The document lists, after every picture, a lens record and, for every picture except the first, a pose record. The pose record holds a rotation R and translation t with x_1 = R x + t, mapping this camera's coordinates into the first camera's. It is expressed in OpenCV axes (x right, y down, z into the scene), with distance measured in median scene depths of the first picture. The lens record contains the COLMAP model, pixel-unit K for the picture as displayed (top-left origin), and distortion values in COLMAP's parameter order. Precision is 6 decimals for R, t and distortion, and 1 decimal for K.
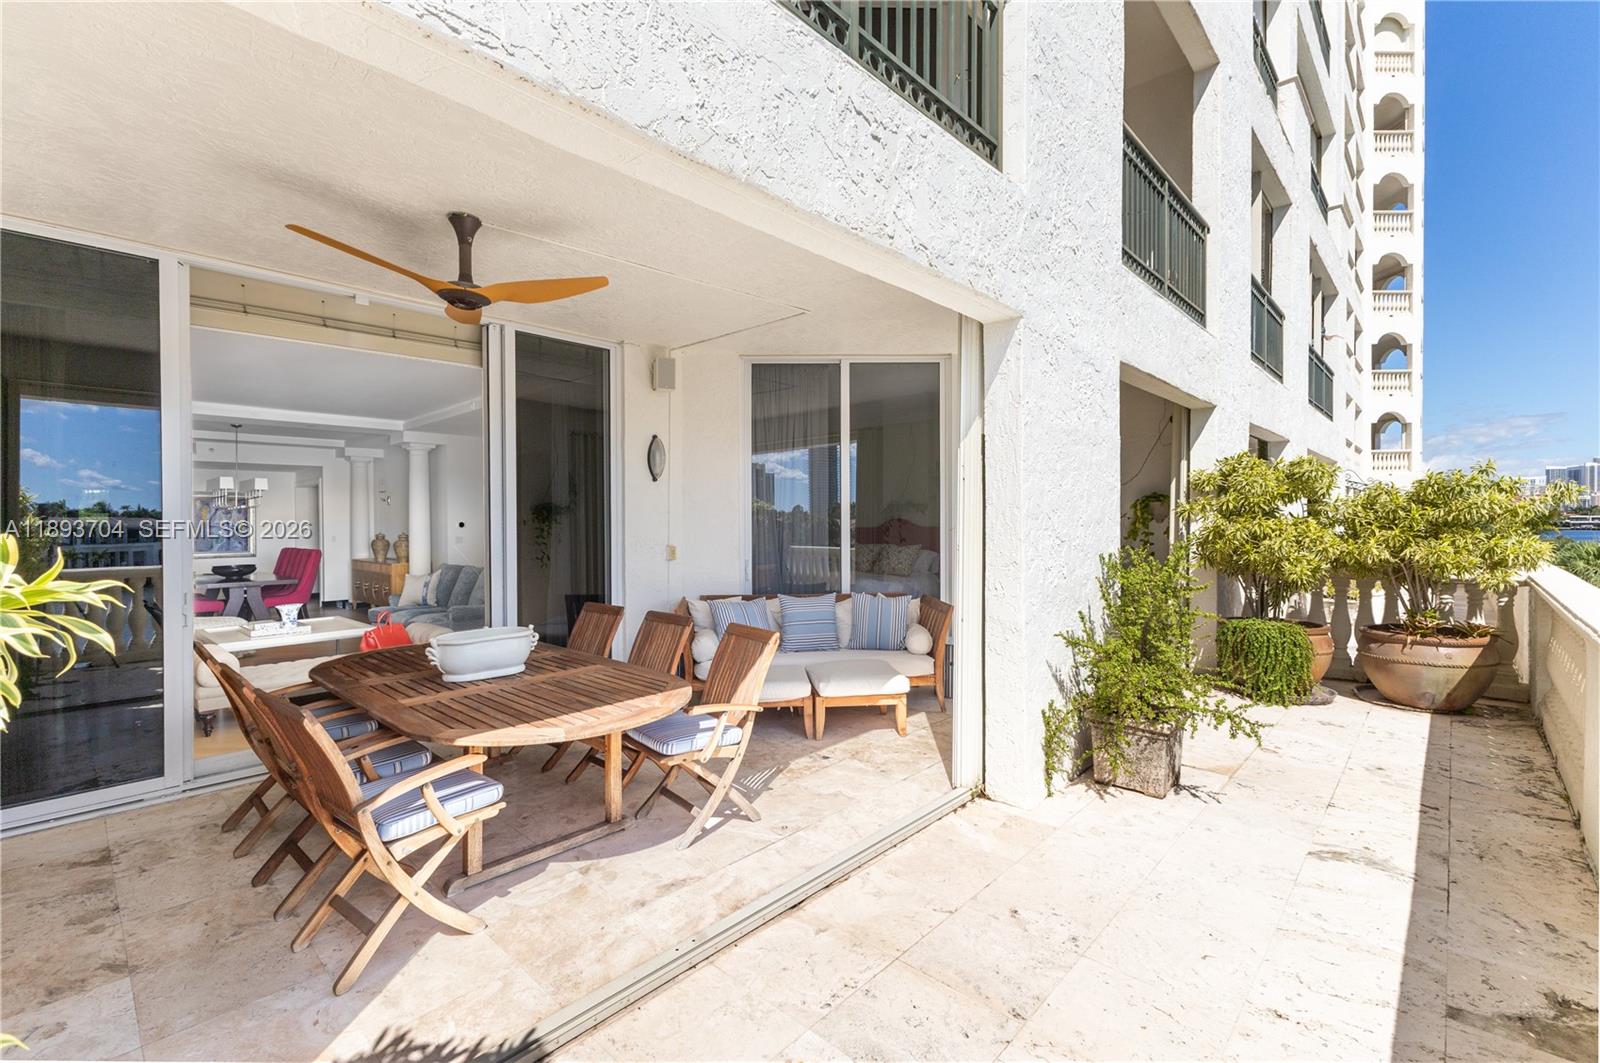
lens RADIAL K [[690.4, 0, 786.3], [0, 690.4, 523.5], [0, 0, 1]] dist [0.015314, -0.000318]
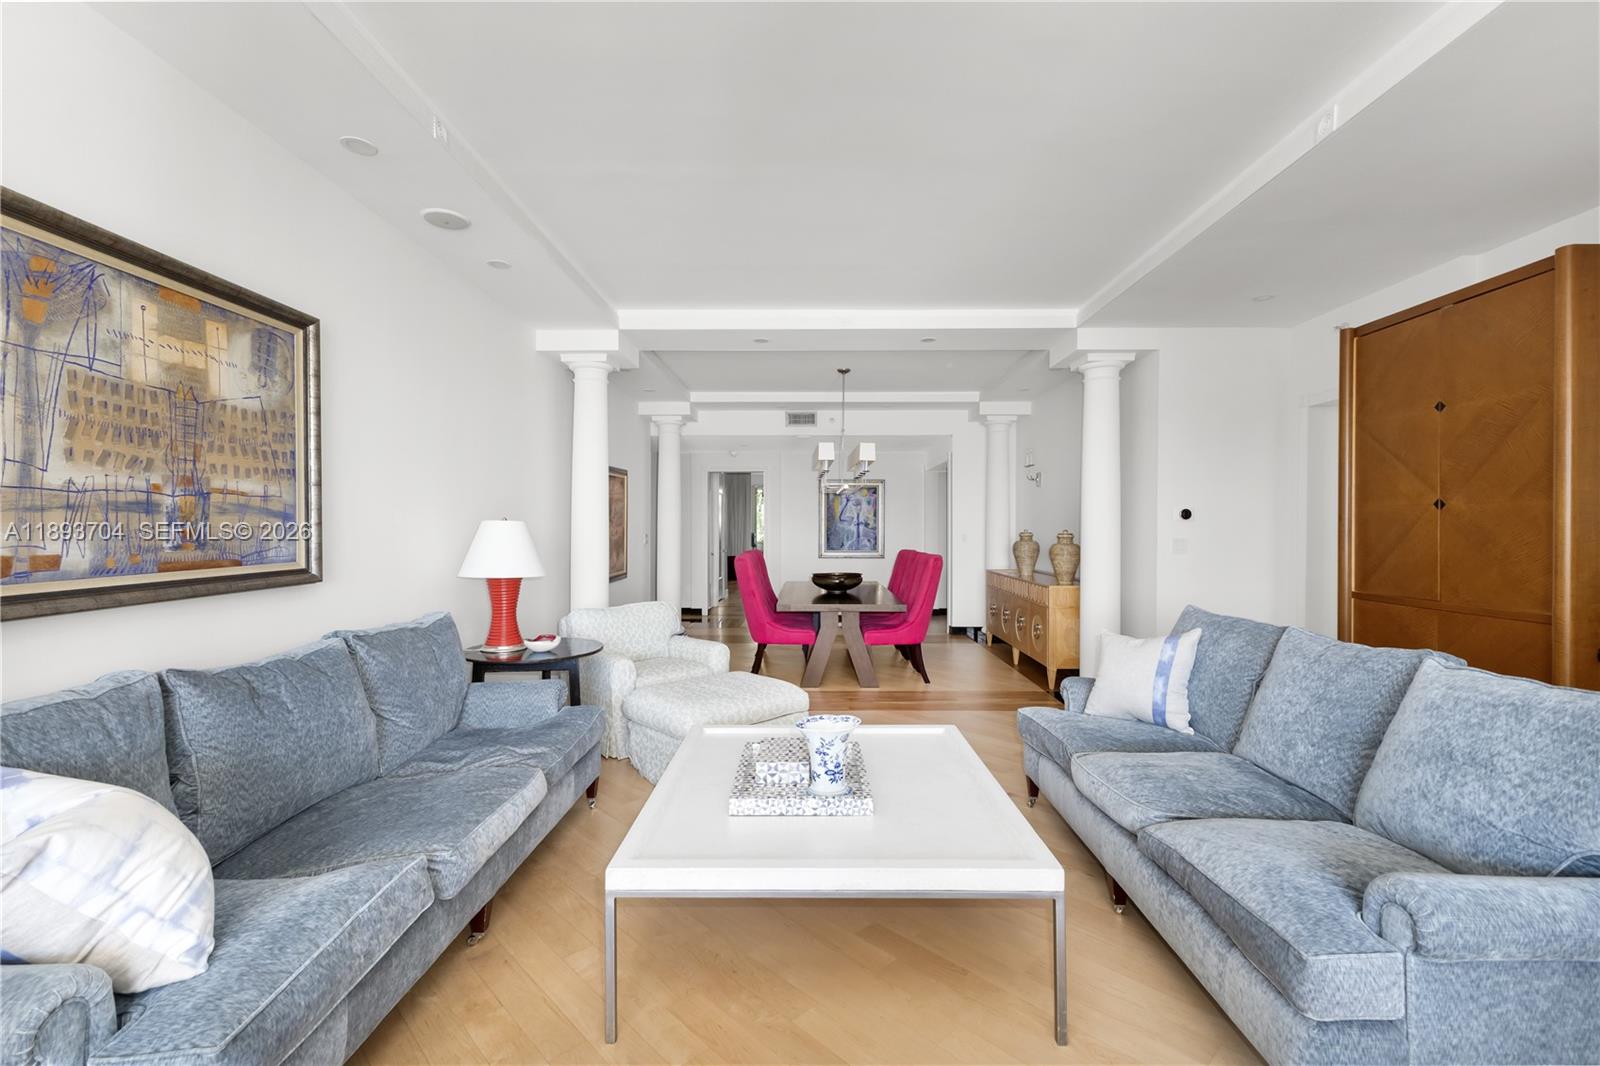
lens RADIAL K [[690.4, 0, 805.9], [0, 690.4, 539.4], [0, 0, 1]] dist [0.015314, -0.000318]
pose [[0.684494, 0.022019, -0.728686, -0.294219], [-0.007568, 0.999705, 0.023099, 0.009962], [0.728979, -0.010296, 0.684458, 0.472557]]
